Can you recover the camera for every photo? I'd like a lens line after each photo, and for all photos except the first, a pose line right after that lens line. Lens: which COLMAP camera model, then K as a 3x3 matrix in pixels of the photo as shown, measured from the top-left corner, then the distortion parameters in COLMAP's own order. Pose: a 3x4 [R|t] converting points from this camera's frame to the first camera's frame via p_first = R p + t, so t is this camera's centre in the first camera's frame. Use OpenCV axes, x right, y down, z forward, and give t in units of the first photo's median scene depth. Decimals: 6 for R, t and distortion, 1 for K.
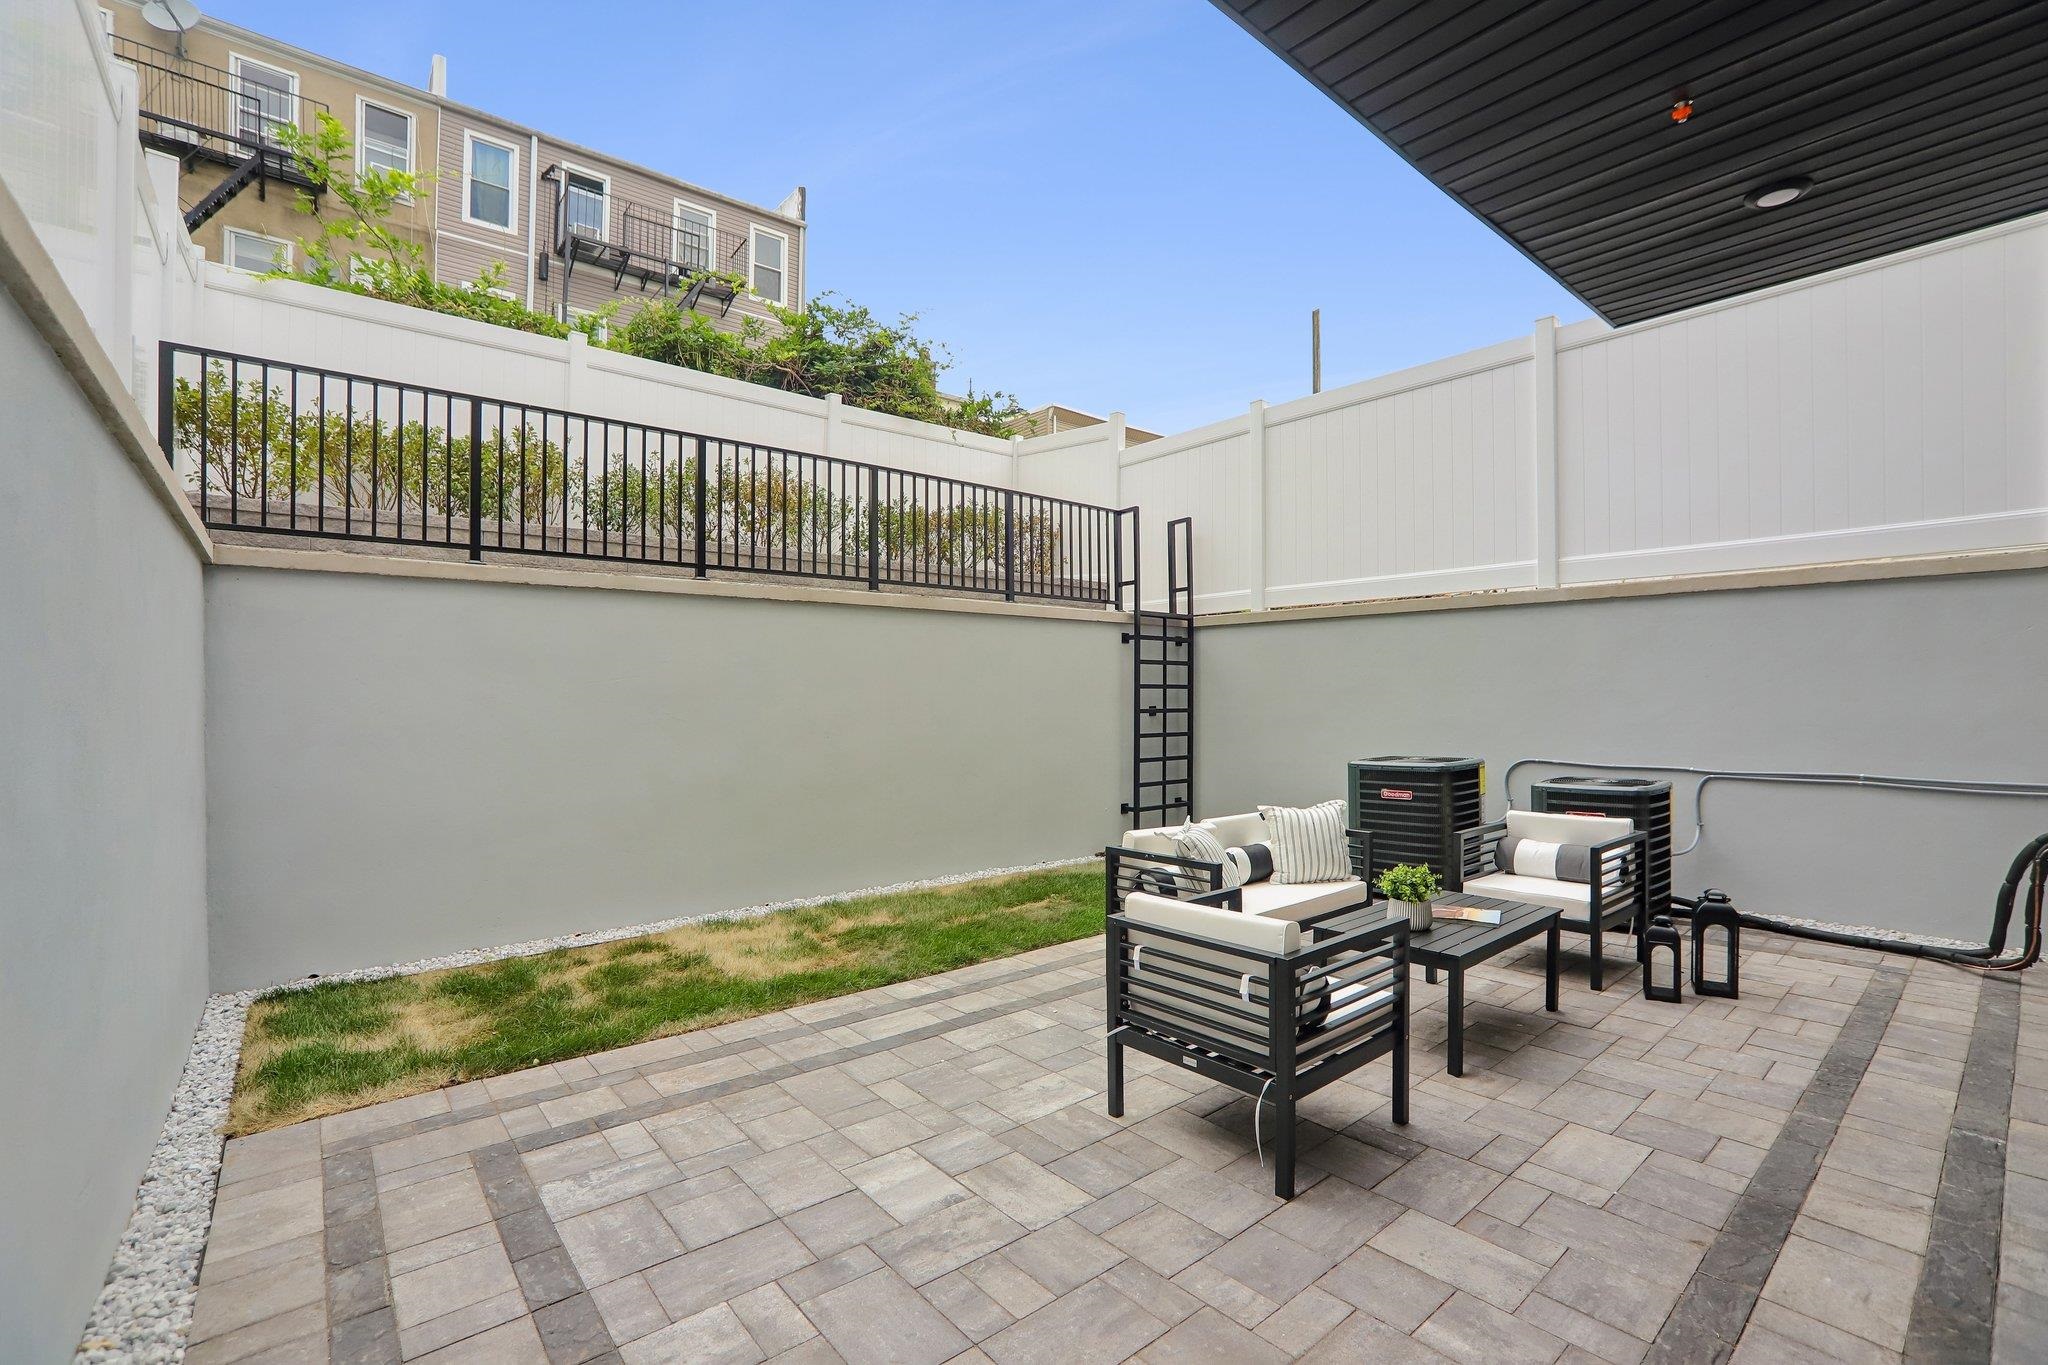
lens RADIAL K [[873.3, 0, 1030.0], [0, 873.3, 683.1], [0, 0, 1]] dist [-0.032029, 0.000165]
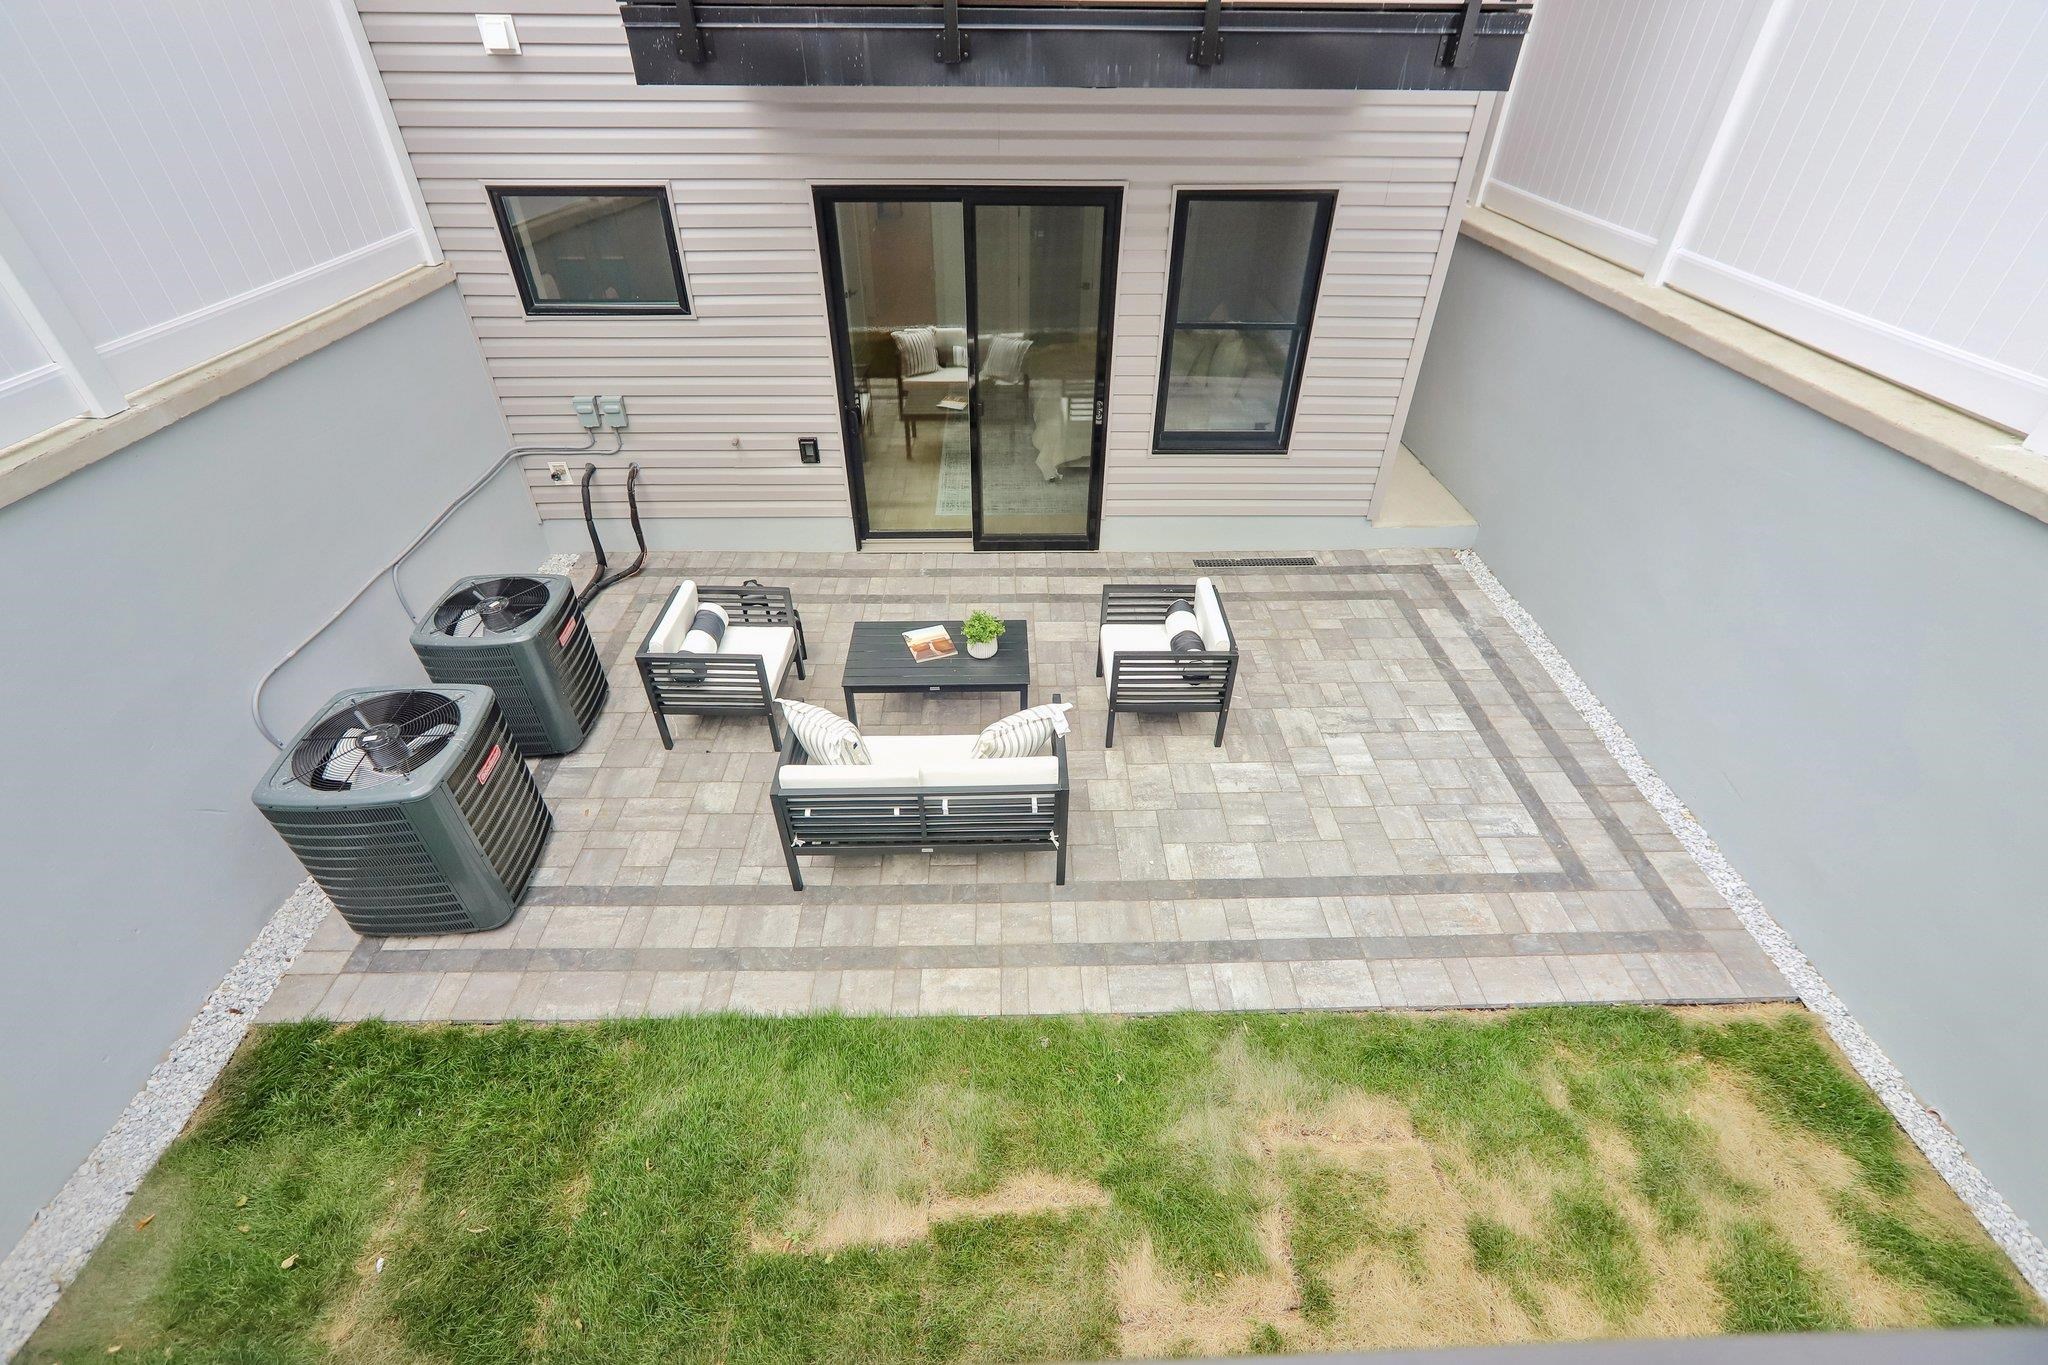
lens RADIAL K [[883.1, 0, 1033.2], [0, 883.1, 709.8], [0, 0, 1]] dist [-0.034186, 0.000143]
pose [[-0.787268, -0.385607, 0.481161, -0.440963], [-0.007092, 0.785942, 0.618259, -0.662530], [-0.616570, 0.483324, -0.621482, 2.317224]]
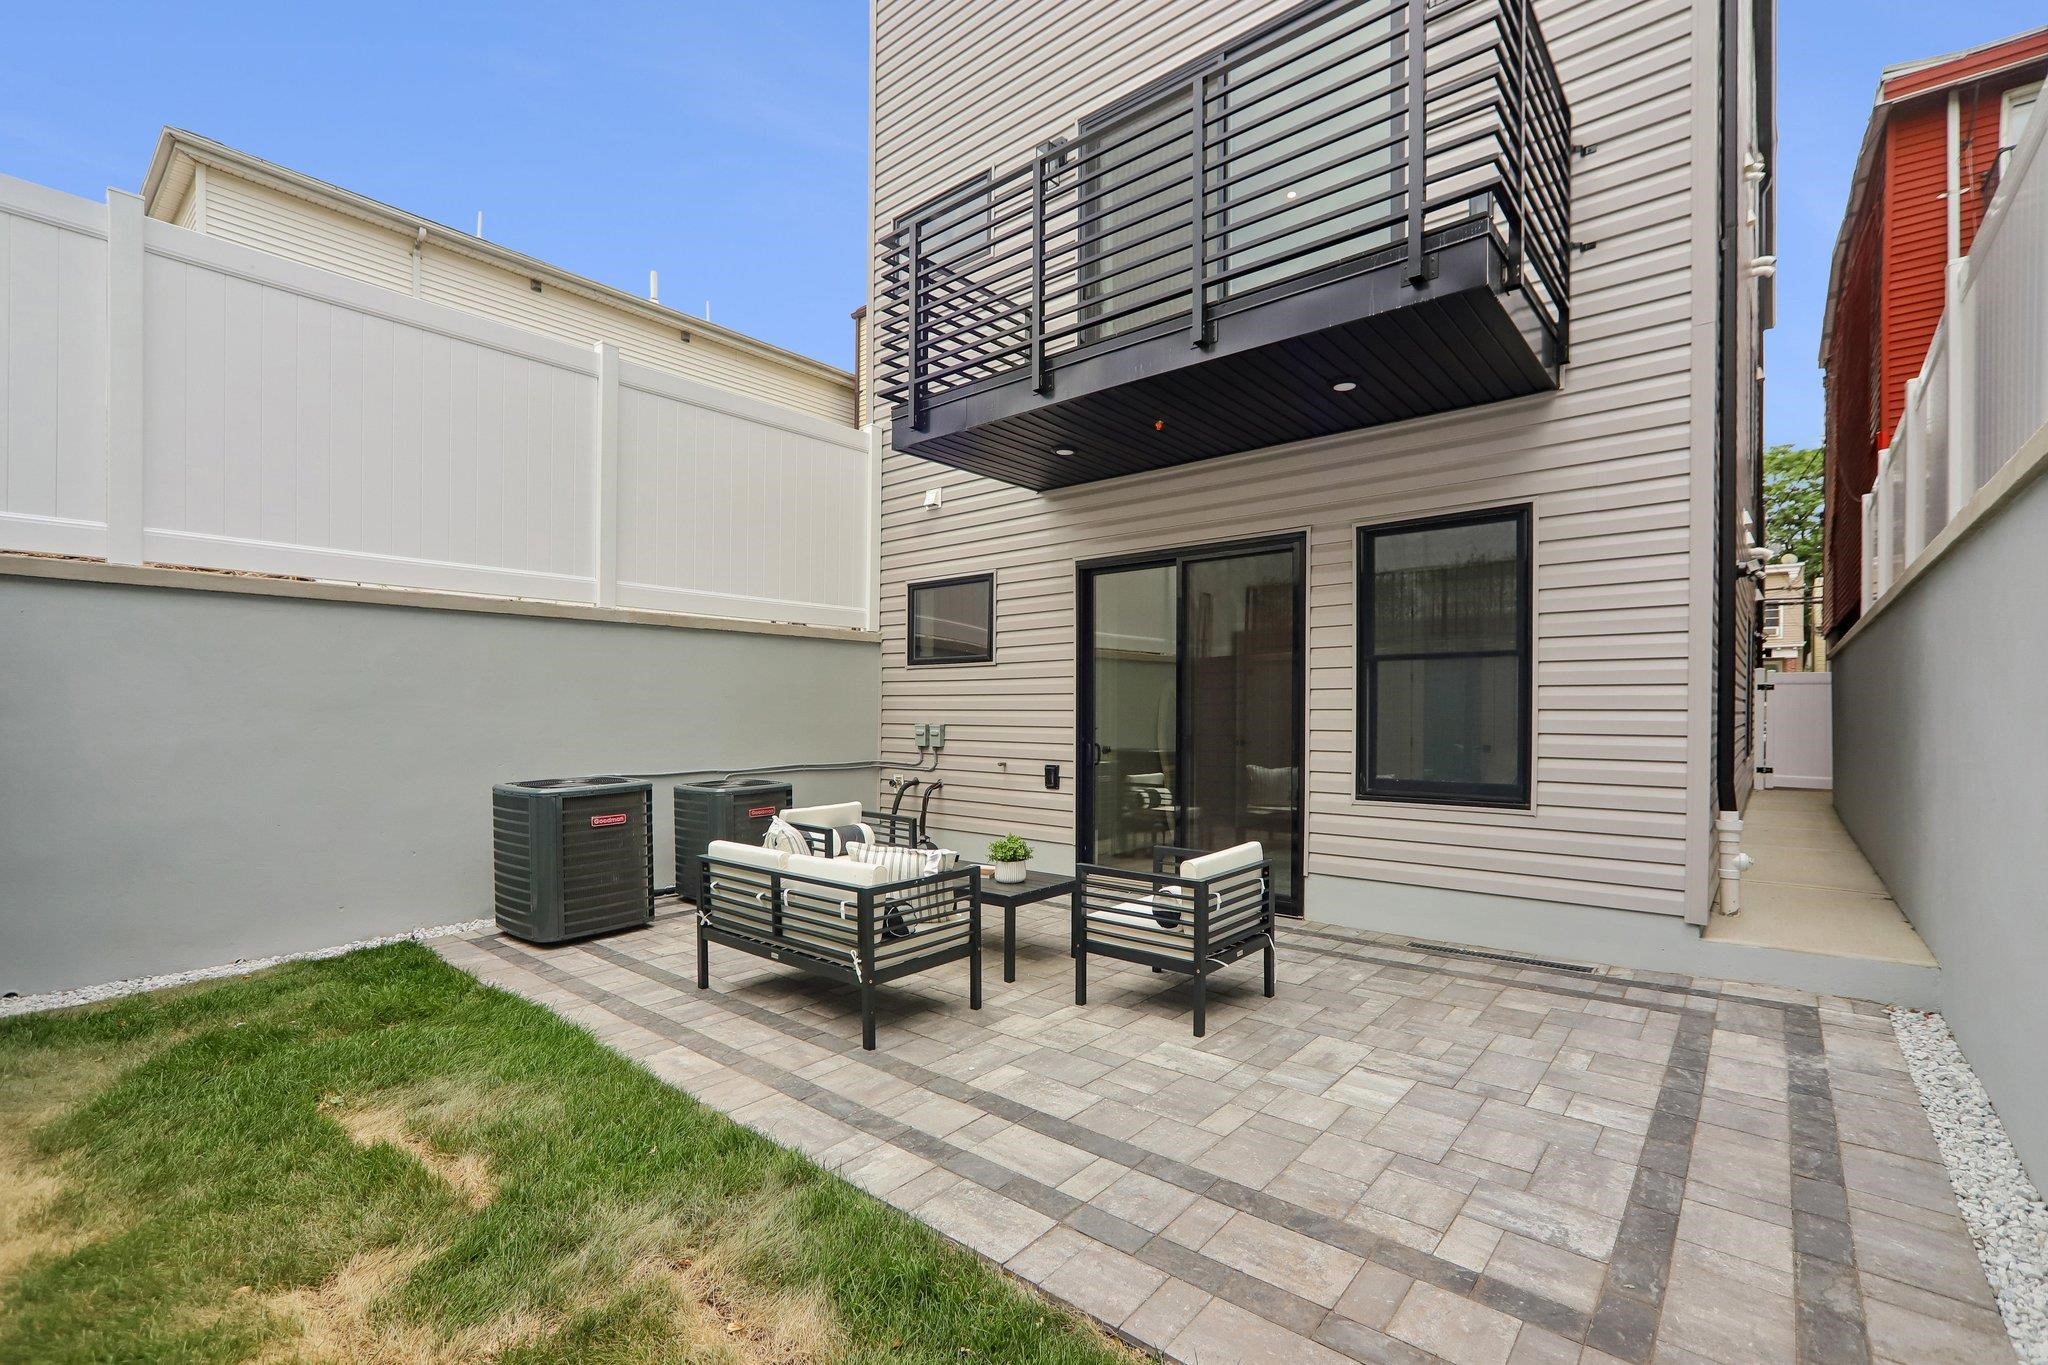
lens RADIAL K [[904.7, 0, 1018.9], [0, 904.7, 726.0], [0, 0, 1]] dist [-0.022130, 0.000325]
pose [[-0.165984, -0.005469, 0.986113, -1.170311], [-0.014694, 0.999887, 0.003073, 0.042908], [-0.986019, -0.013980, -0.166046, 1.496026]]
